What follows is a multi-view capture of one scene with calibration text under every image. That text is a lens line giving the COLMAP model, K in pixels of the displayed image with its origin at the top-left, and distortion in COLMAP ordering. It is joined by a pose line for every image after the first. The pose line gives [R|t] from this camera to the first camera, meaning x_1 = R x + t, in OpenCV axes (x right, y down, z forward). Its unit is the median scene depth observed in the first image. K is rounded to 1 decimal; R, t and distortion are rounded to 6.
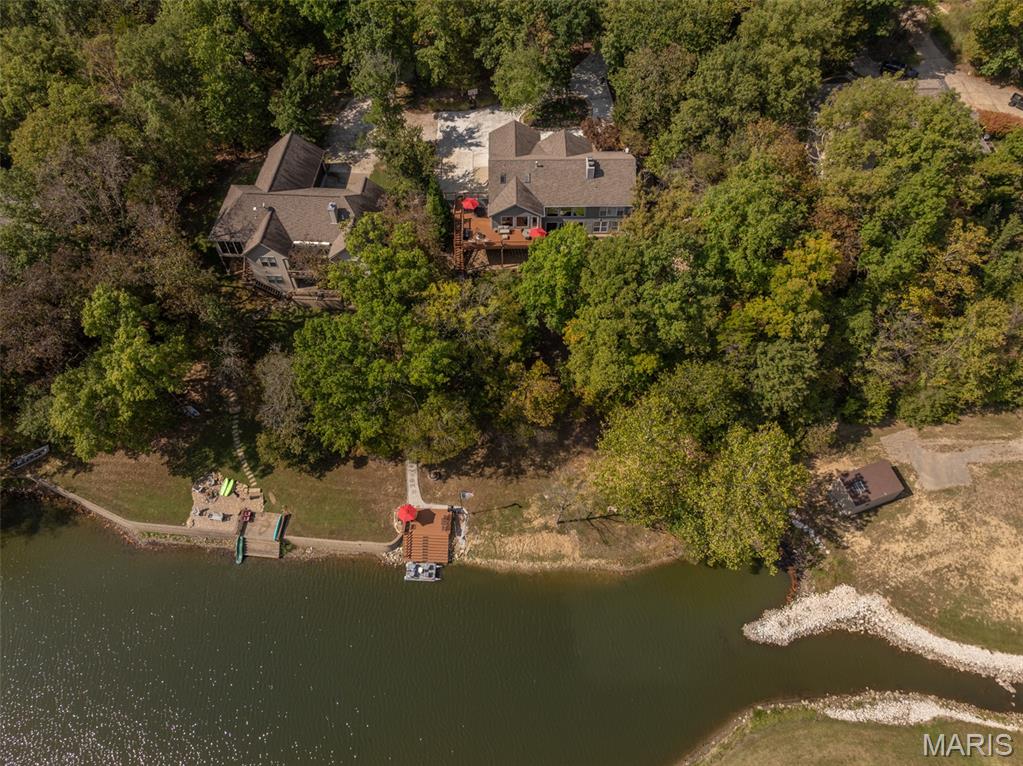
lens RADIAL K [[720.3, 0, 512.9], [0, 720.3, 381.4], [0, 0, 1]] dist [-0.039790, 0.002577]
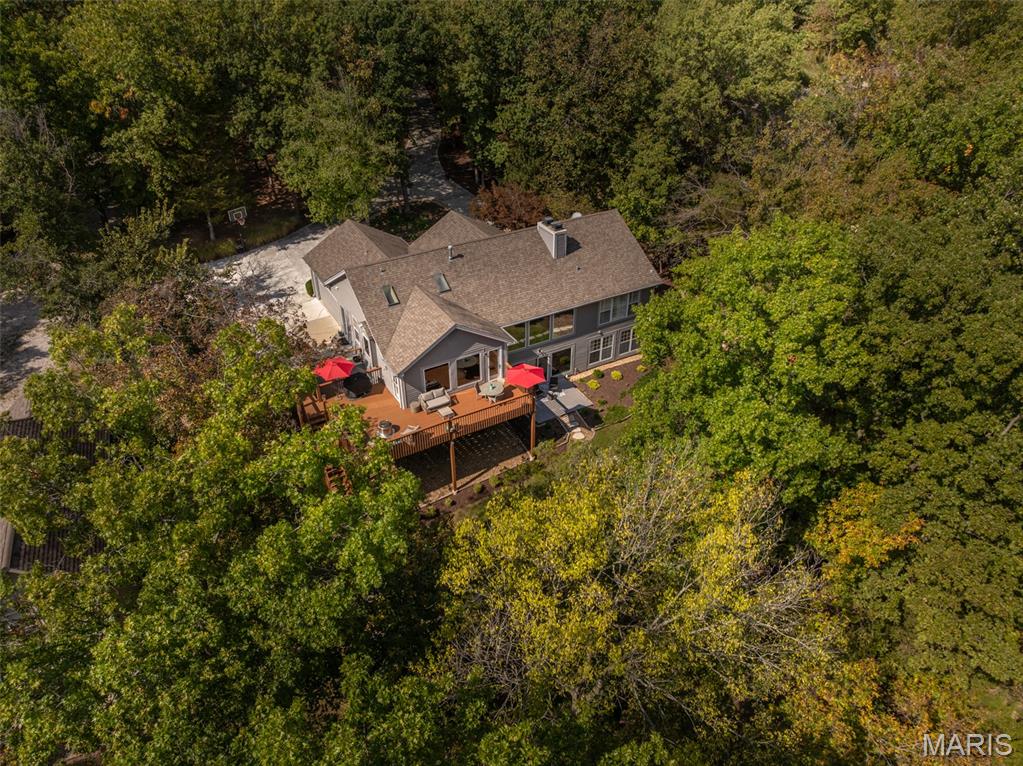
lens RADIAL K [[720.3, 0, 514.5], [0, 720.3, 382.0], [0, 0, 1]] dist [-0.039790, 0.002577]
pose [[0.874677, -0.266454, 0.404898, -0.151667], [0.397131, 0.872886, -0.283473, -0.090536], [-0.277897, 0.408745, 0.869311, 0.675800]]
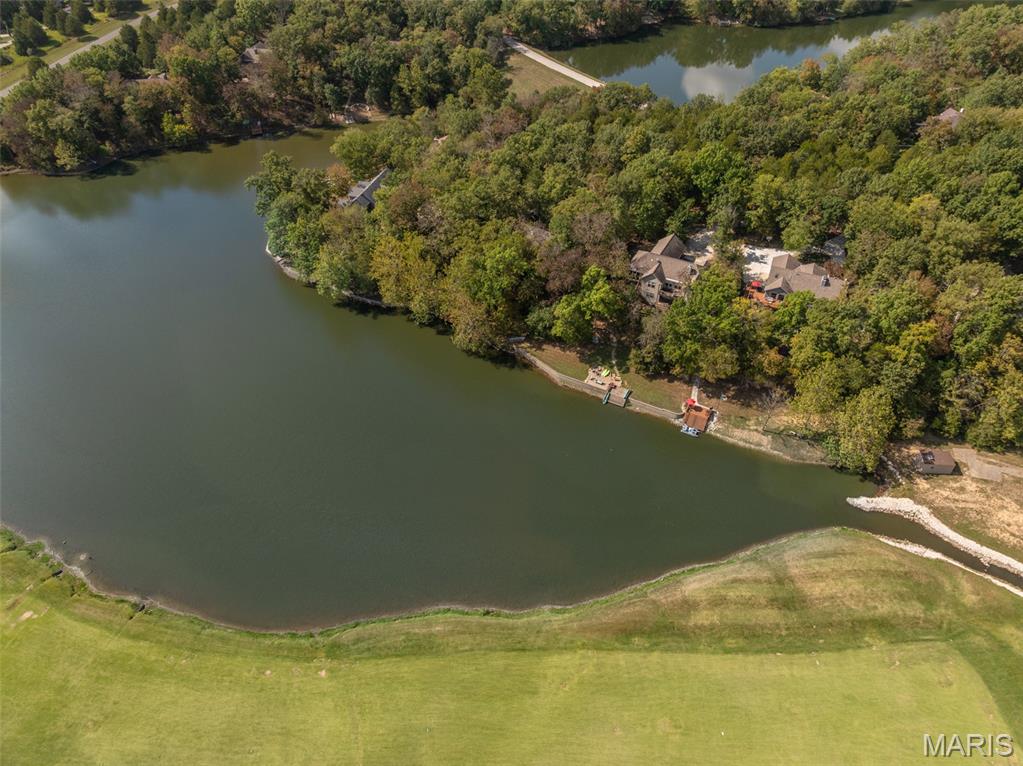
lens RADIAL K [[720.3, 0, 508.6], [0, 720.3, 381.7], [0, 0, 1]] dist [-0.039790, 0.002577]
pose [[0.915343, 0.266891, -0.301523, -0.018646], [-0.331594, 0.924422, -0.188385, 0.660029], [0.228457, 0.272420, 0.934663, -1.019840]]
